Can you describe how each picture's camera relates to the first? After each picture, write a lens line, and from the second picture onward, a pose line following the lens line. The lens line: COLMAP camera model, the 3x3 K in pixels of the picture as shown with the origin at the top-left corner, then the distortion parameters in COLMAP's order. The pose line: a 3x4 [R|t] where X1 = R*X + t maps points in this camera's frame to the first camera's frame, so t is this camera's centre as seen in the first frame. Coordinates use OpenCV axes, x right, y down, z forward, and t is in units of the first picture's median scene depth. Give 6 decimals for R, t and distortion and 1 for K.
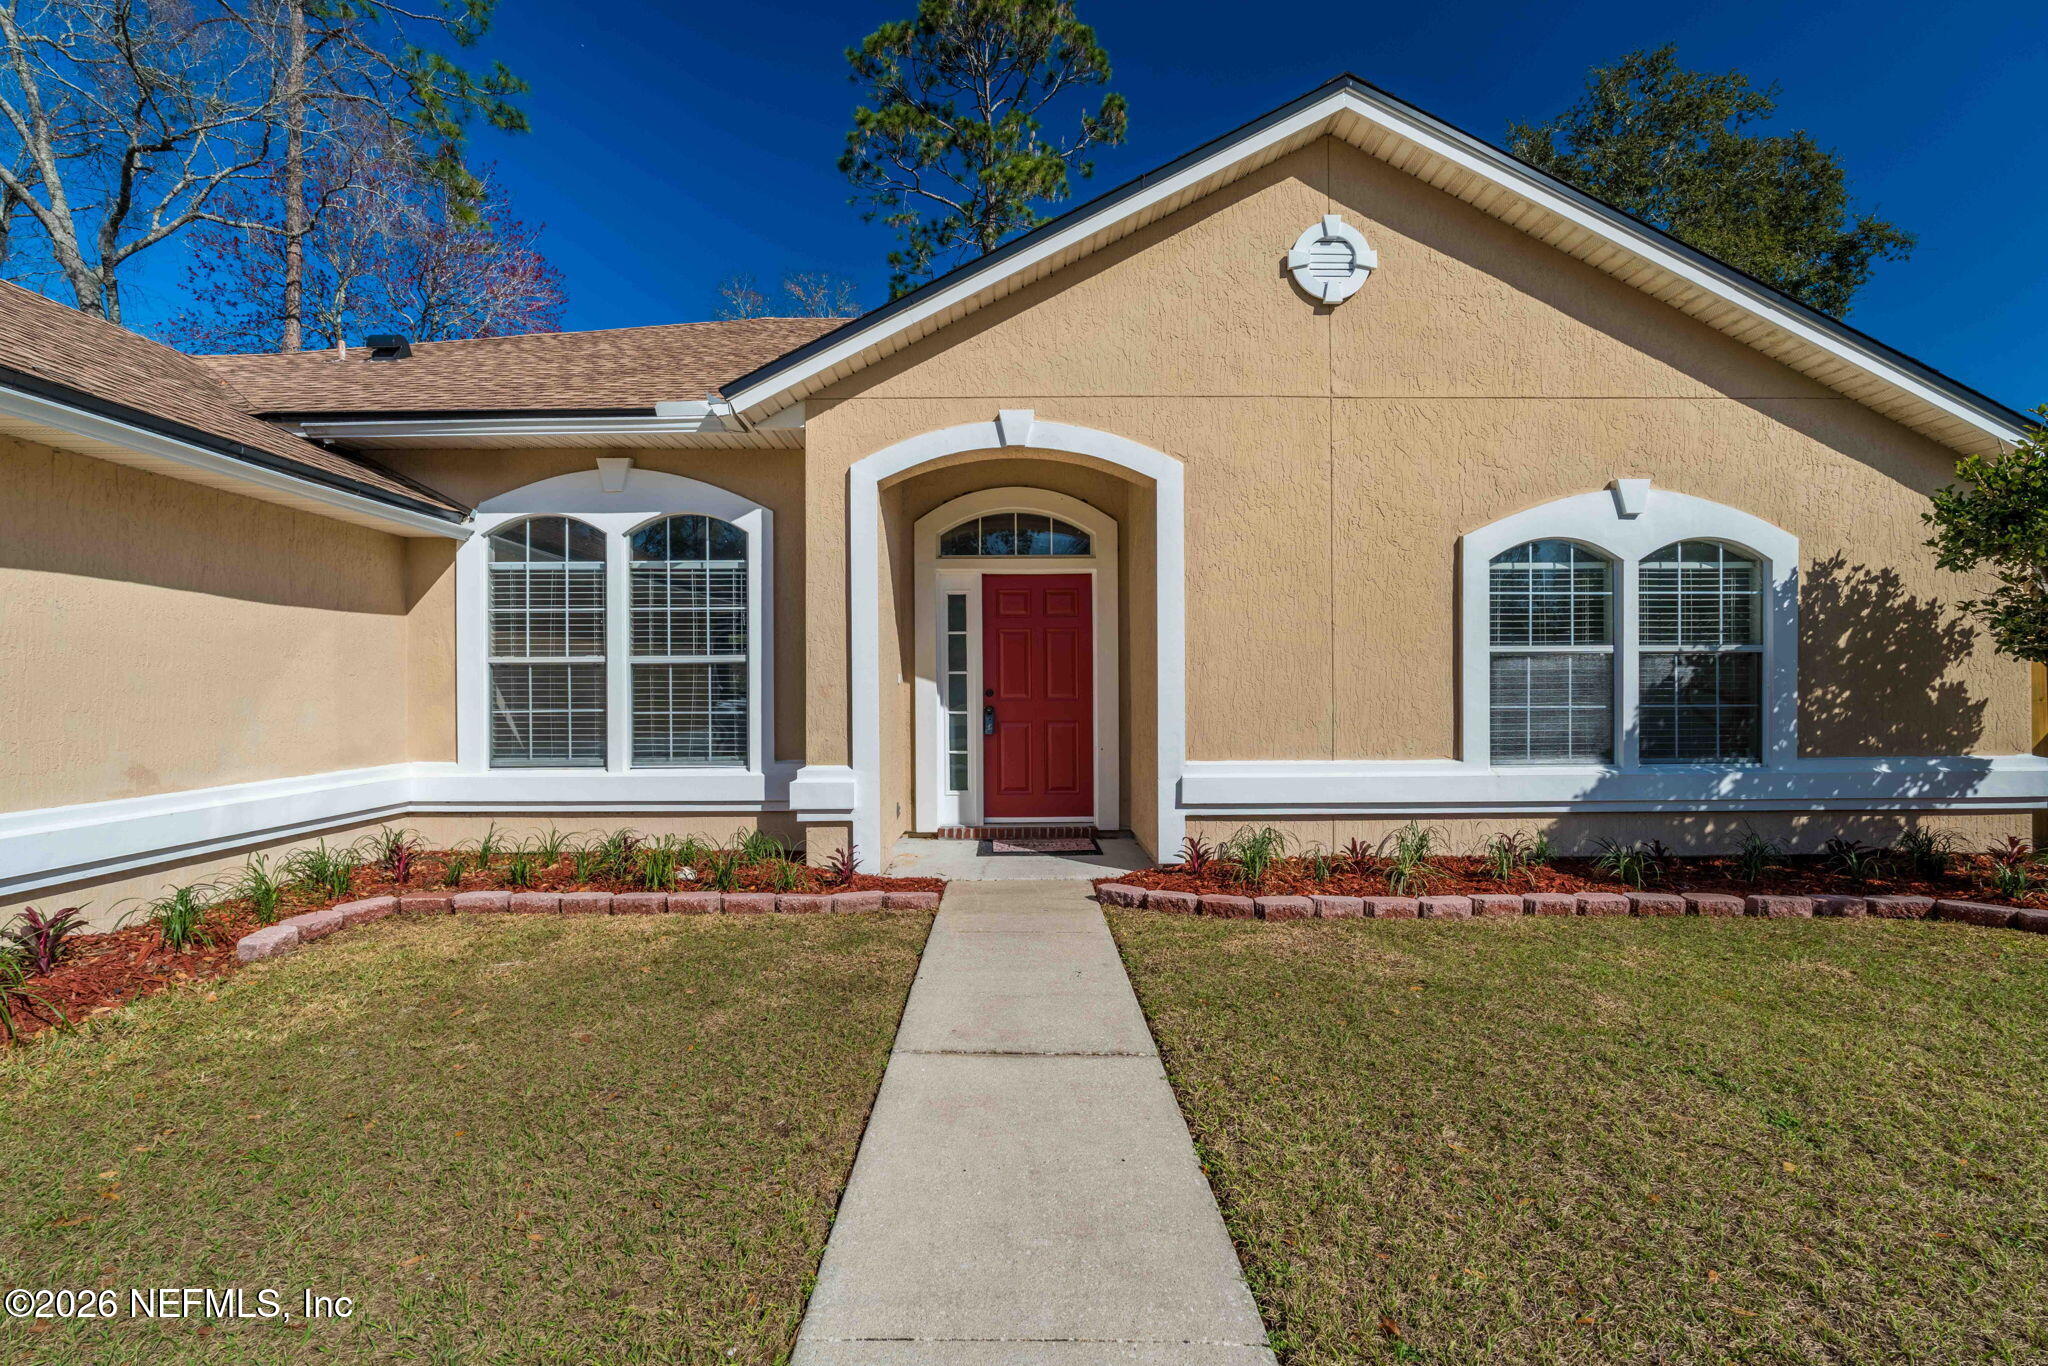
lens RADIAL K [[894.5, 0, 1019.9], [0, 894.5, 689.0], [0, 0, 1]] dist [-0.005664, -0.000236]
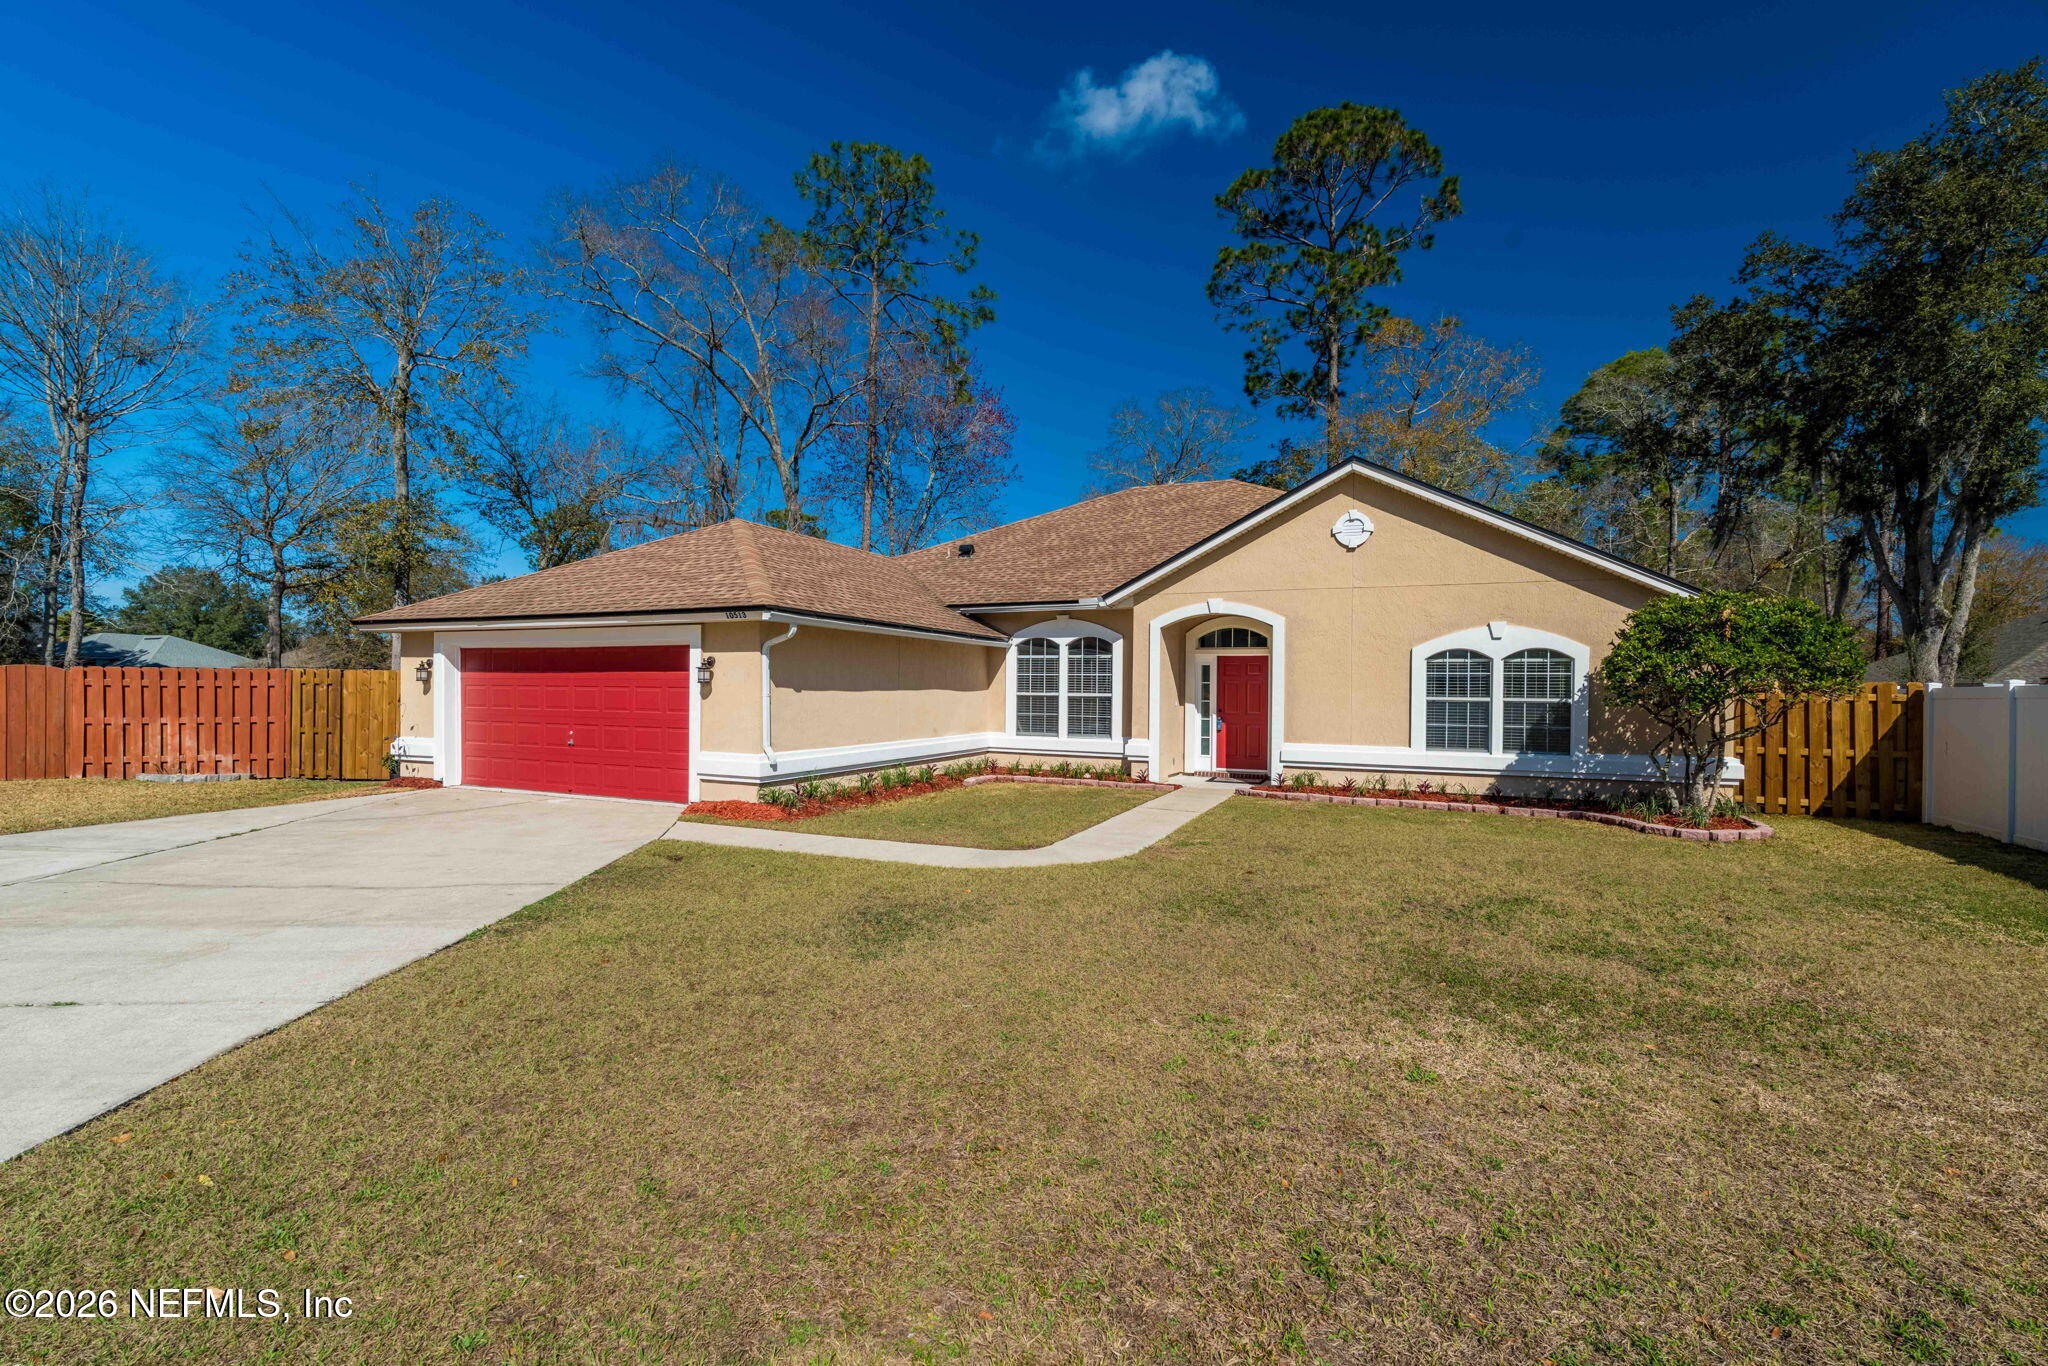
lens RADIAL K [[890.5, 0, 1017.8], [0, 890.5, 686.5], [0, 0, 1]] dist [-0.005225, 0.000256]
pose [[0.905967, 0.014542, -0.423098, 0.536679], [-0.016107, 0.999870, -0.000123, -0.057248], [0.423041, 0.006927, 0.906084, -1.436058]]
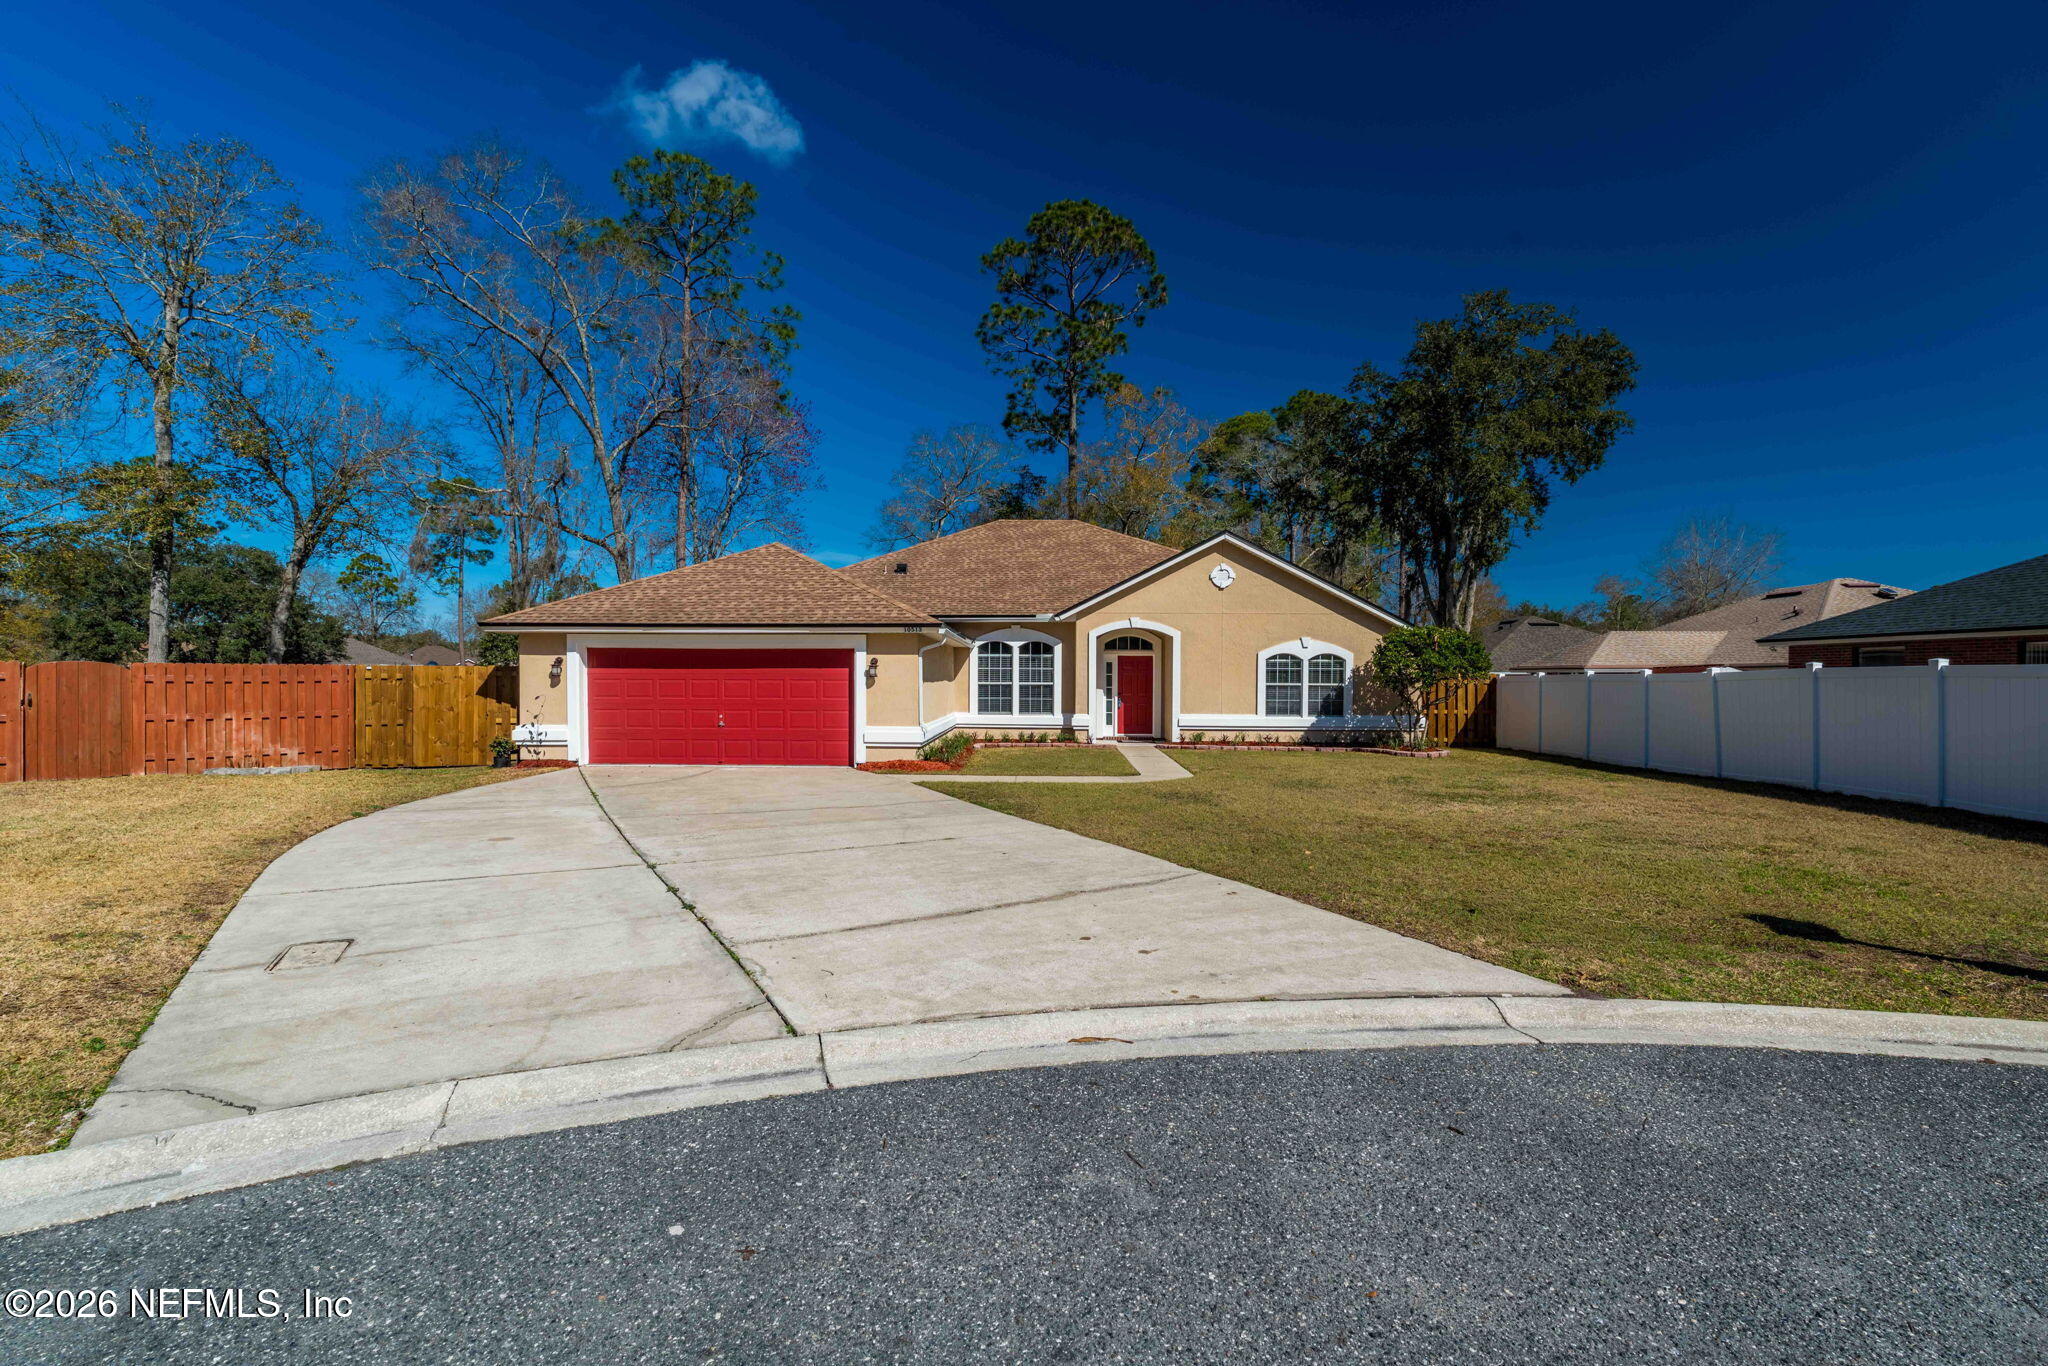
lens RADIAL K [[890.5, 0, 1017.8], [0, 890.5, 686.5], [0, 0, 1]] dist [-0.005225, 0.000256]
pose [[0.999019, 0.011069, -0.042874, -0.314954], [-0.010750, 0.999913, 0.007670, -0.051043], [0.042955, -0.007202, 0.999051, -2.601074]]
